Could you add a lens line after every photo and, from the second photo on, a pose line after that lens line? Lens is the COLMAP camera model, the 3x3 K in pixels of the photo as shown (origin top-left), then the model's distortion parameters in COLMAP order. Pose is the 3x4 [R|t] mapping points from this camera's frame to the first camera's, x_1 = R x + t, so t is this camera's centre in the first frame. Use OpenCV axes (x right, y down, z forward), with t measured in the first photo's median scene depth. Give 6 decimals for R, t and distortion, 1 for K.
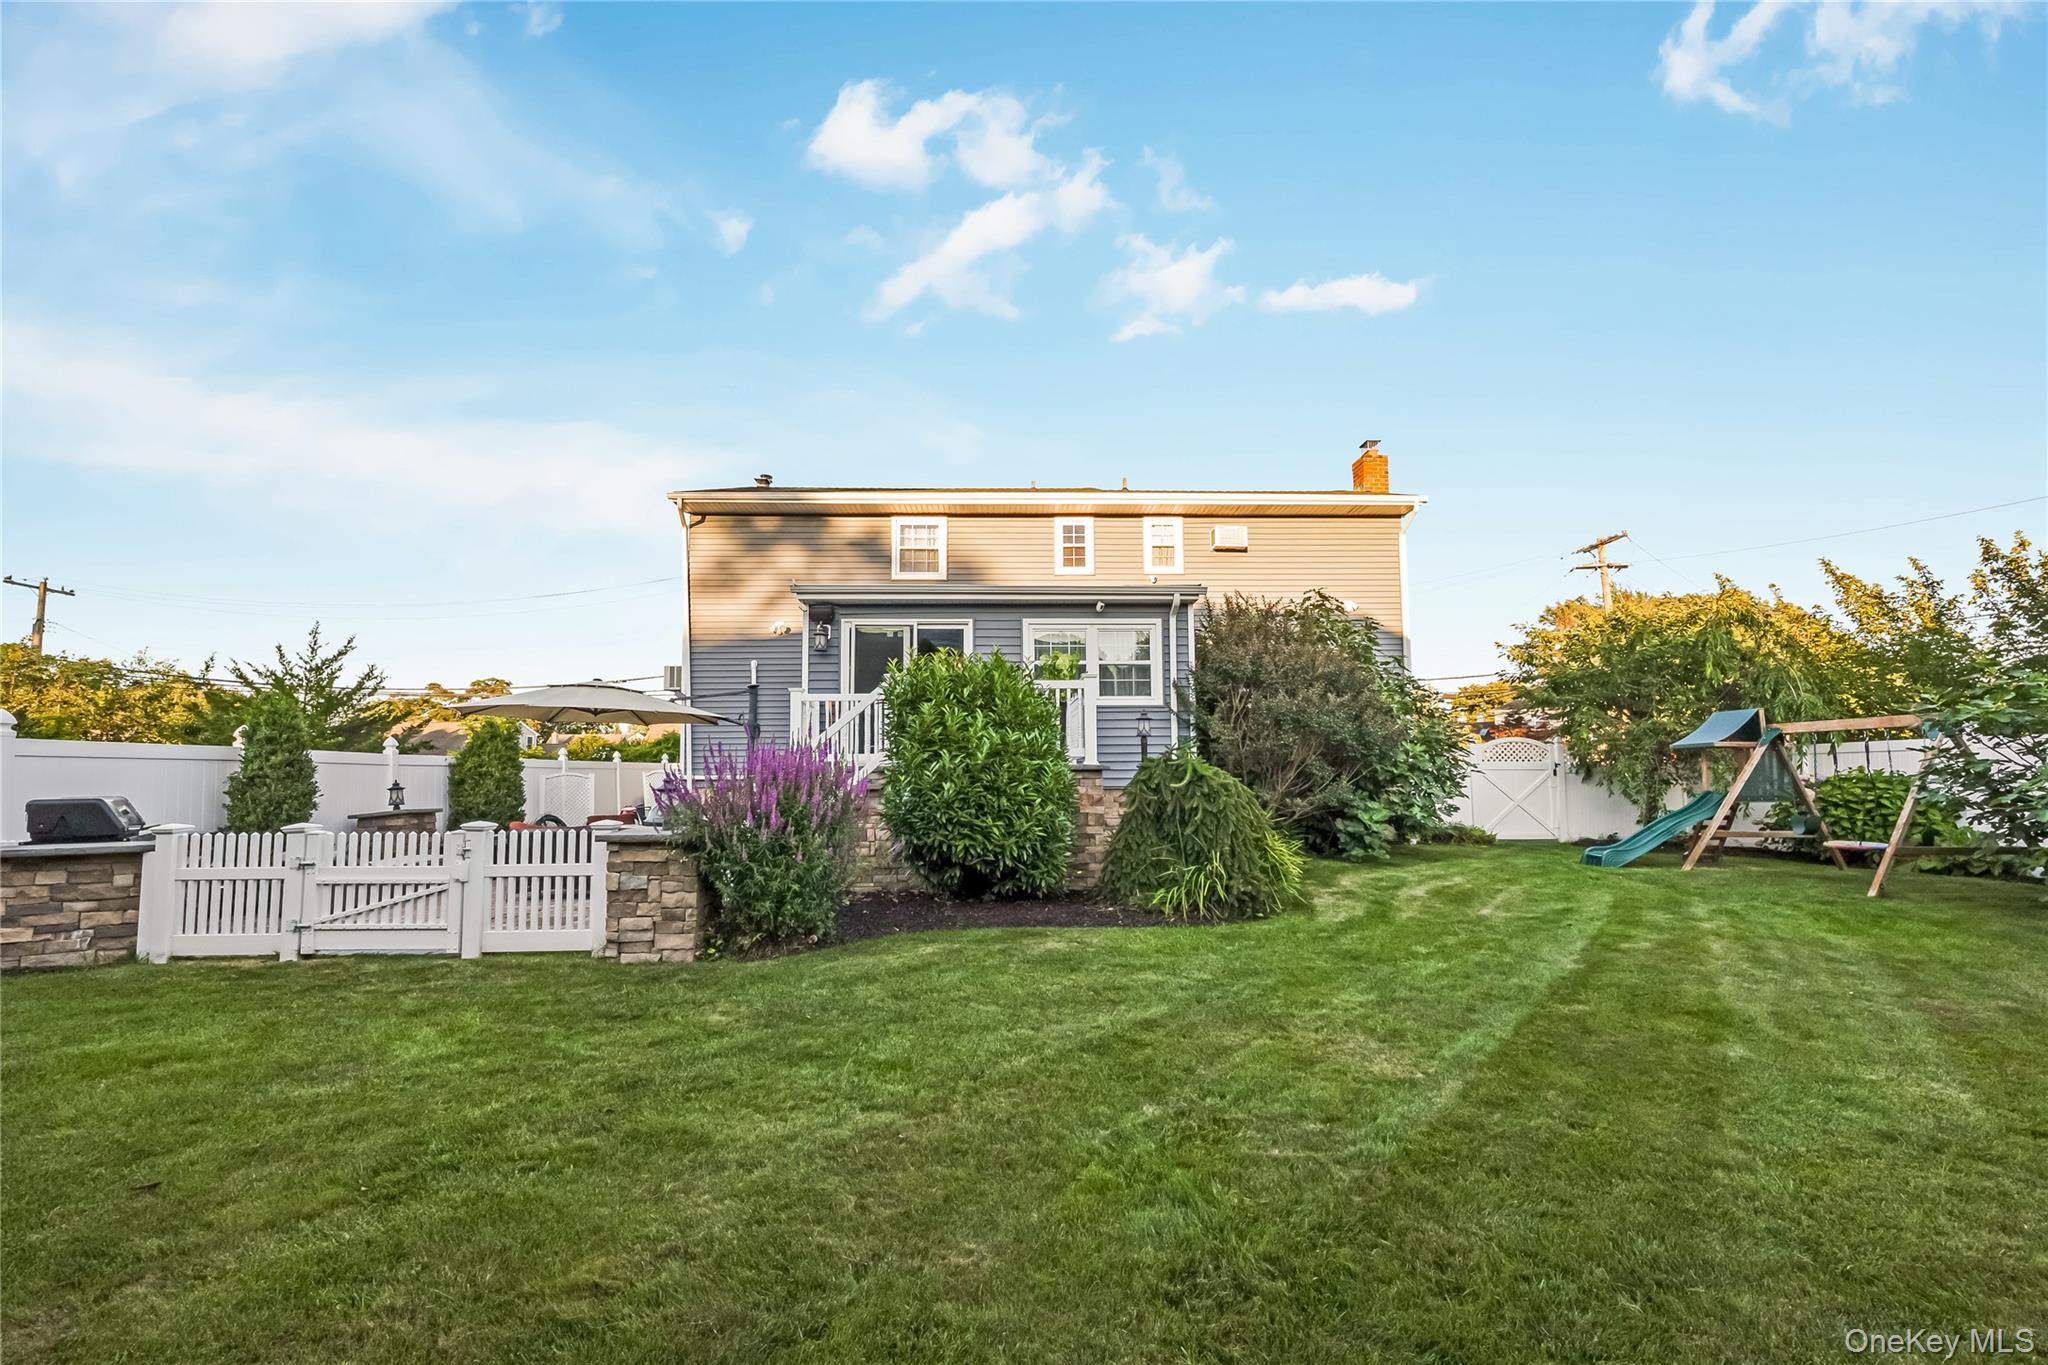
lens RADIAL K [[822.0, 0, 1017.7], [0, 822.0, 697.1], [0, 0, 1]] dist [0.000006, 0.000269]
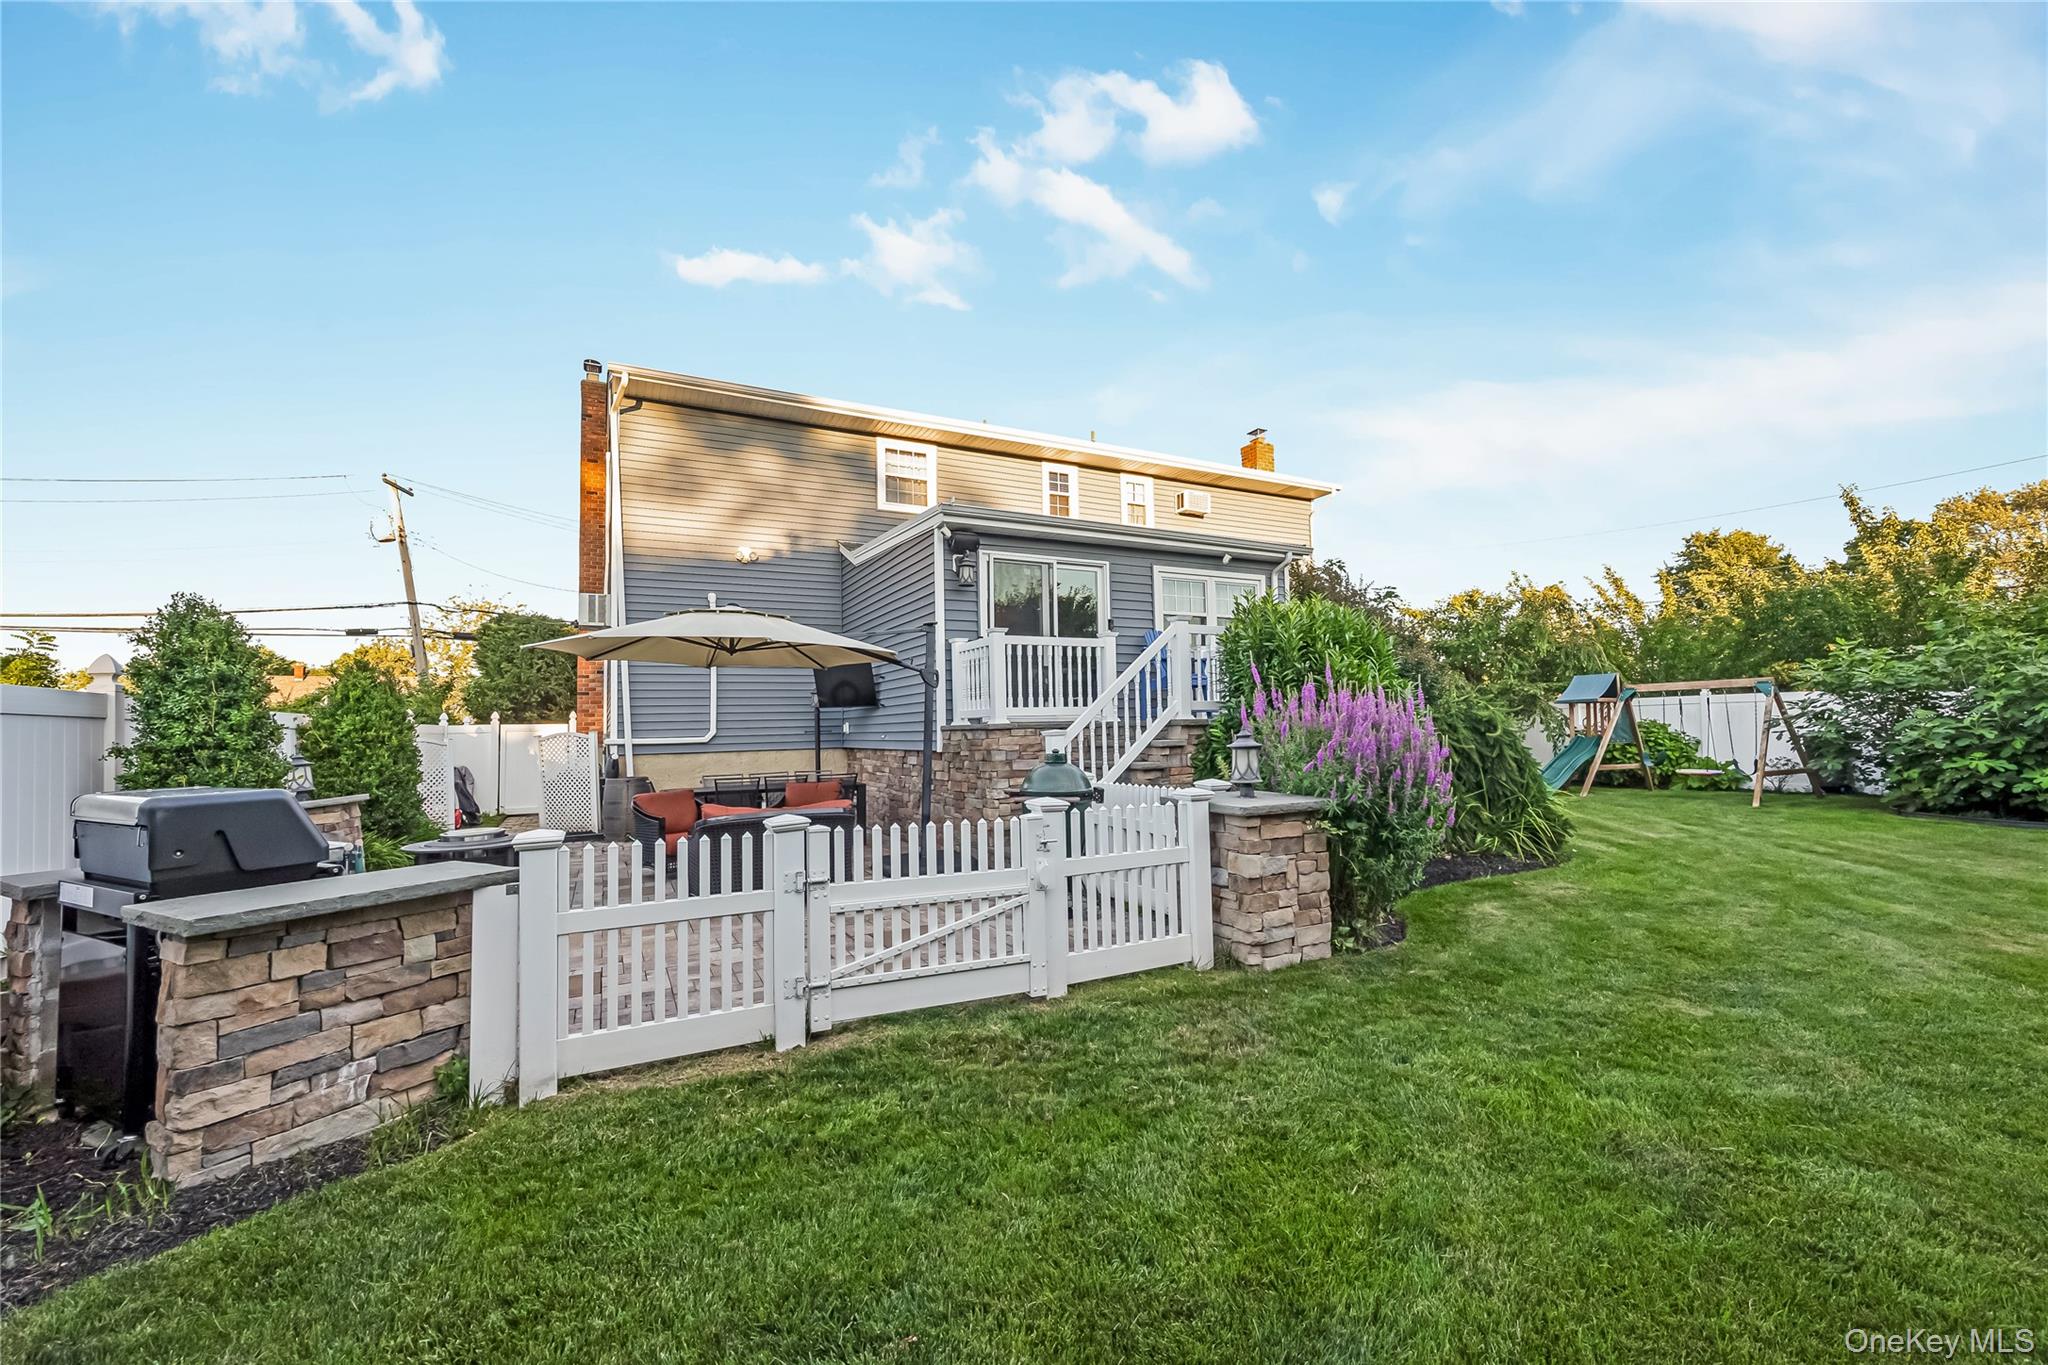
lens RADIAL K [[822.0, 0, 1044.4], [0, 822.0, 672.1], [0, 0, 1]] dist [0.000006, 0.000269]
pose [[0.897715, 0.018852, 0.440173, -0.524346], [-0.025307, 0.999641, 0.008798, 0.021630], [-0.439849, -0.019038, 0.897870, 0.209097]]
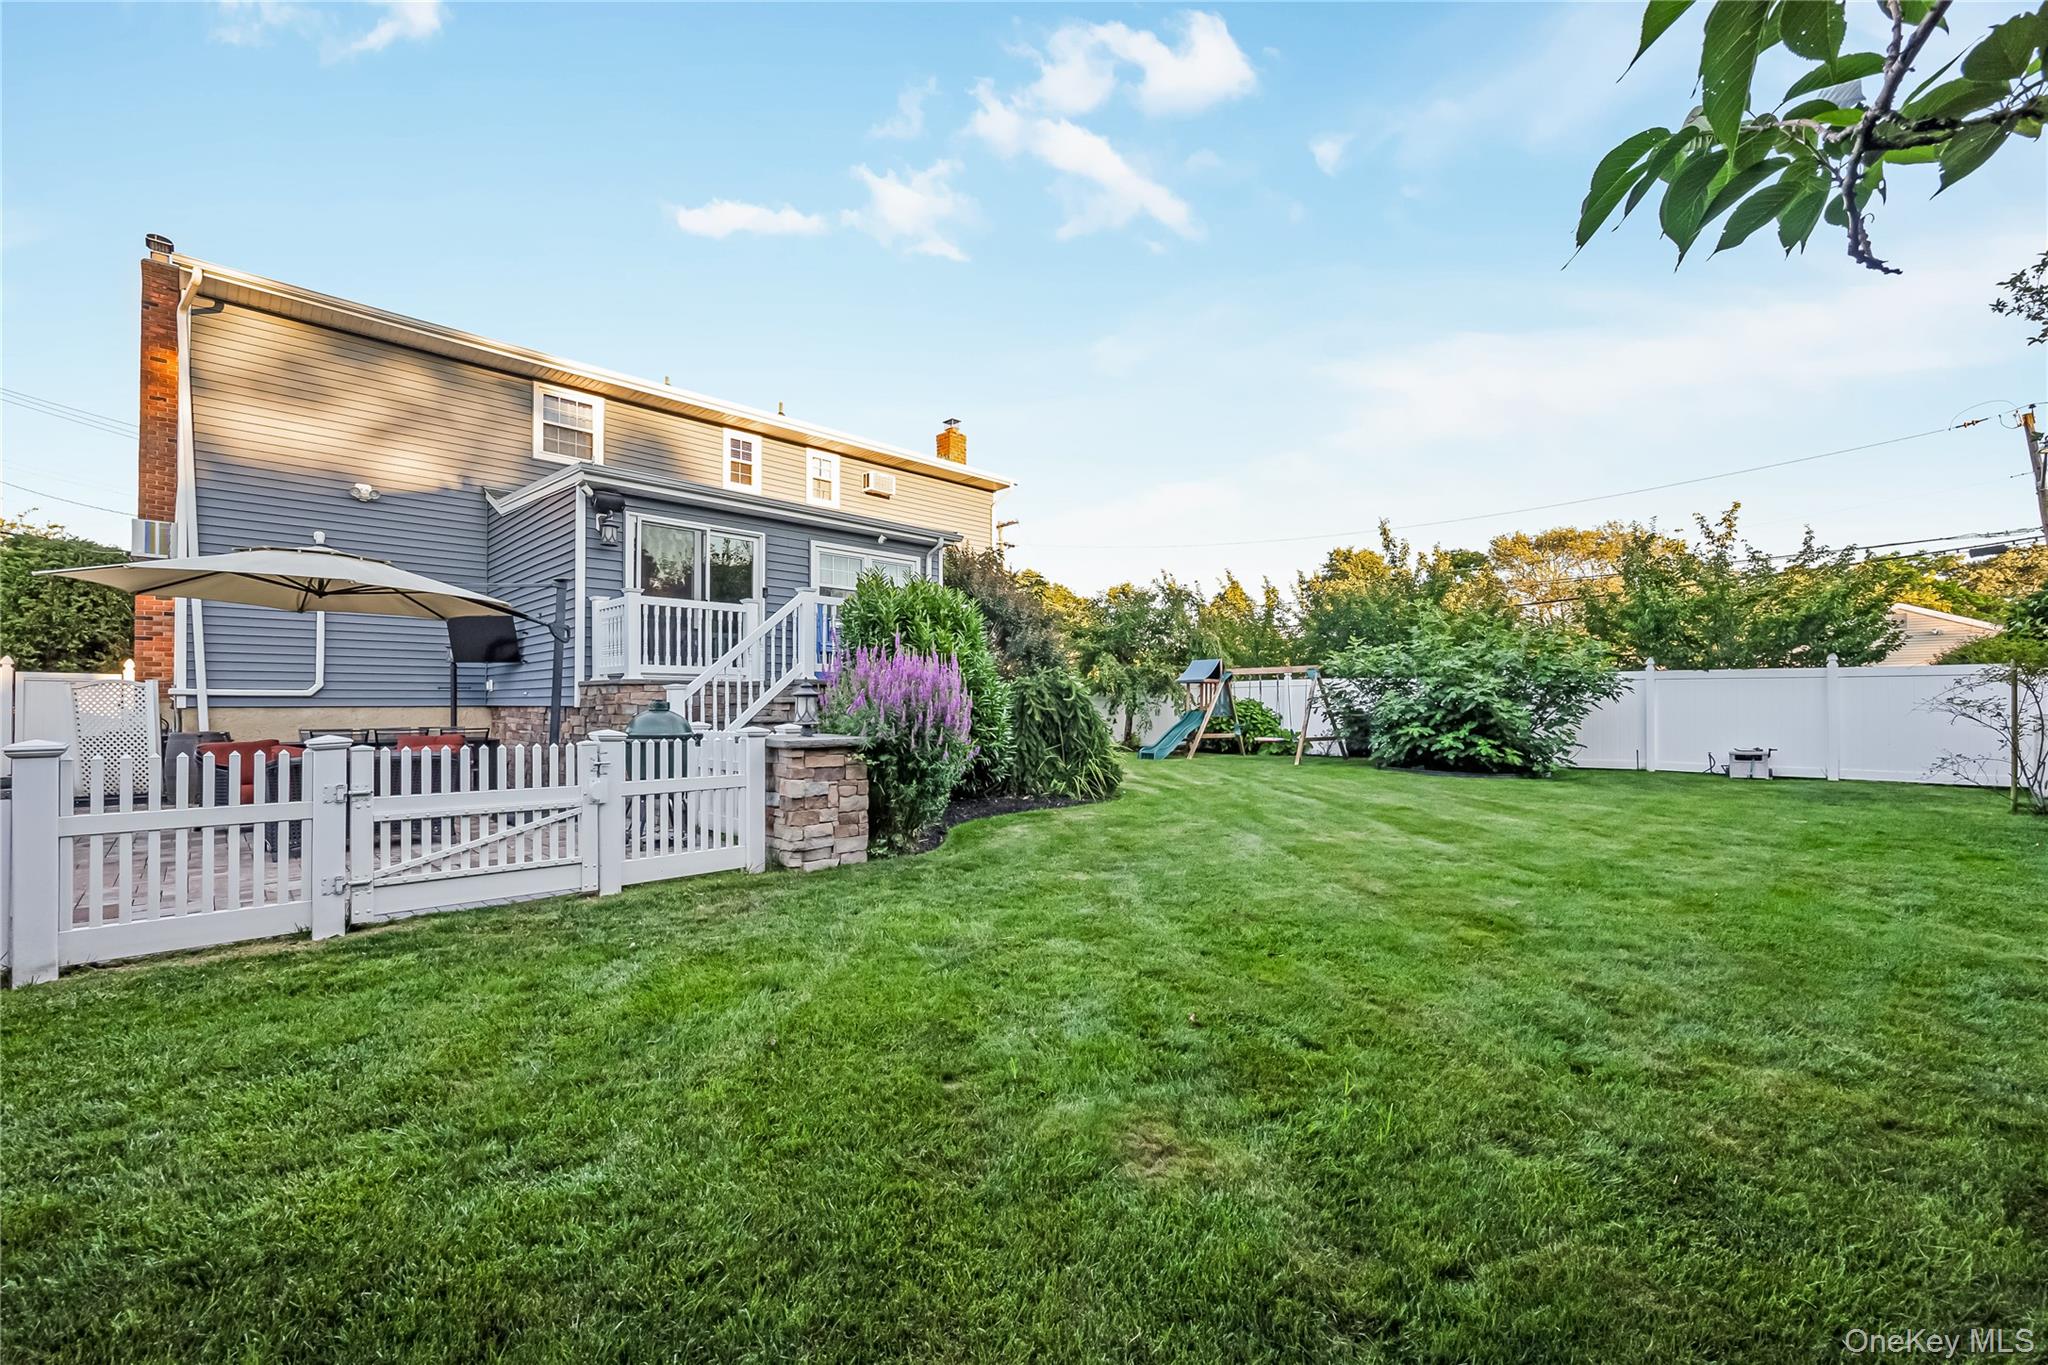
lens RADIAL K [[822.0, 0, 1025.1], [0, 822.0, 688.9], [0, 0, 1]] dist [0.000006, 0.000269]
pose [[0.728565, 0.019336, 0.684703, -0.497031], [-0.067371, 0.996778, 0.043537, 0.025572], [-0.681655, -0.077848, 0.727520, 0.069943]]
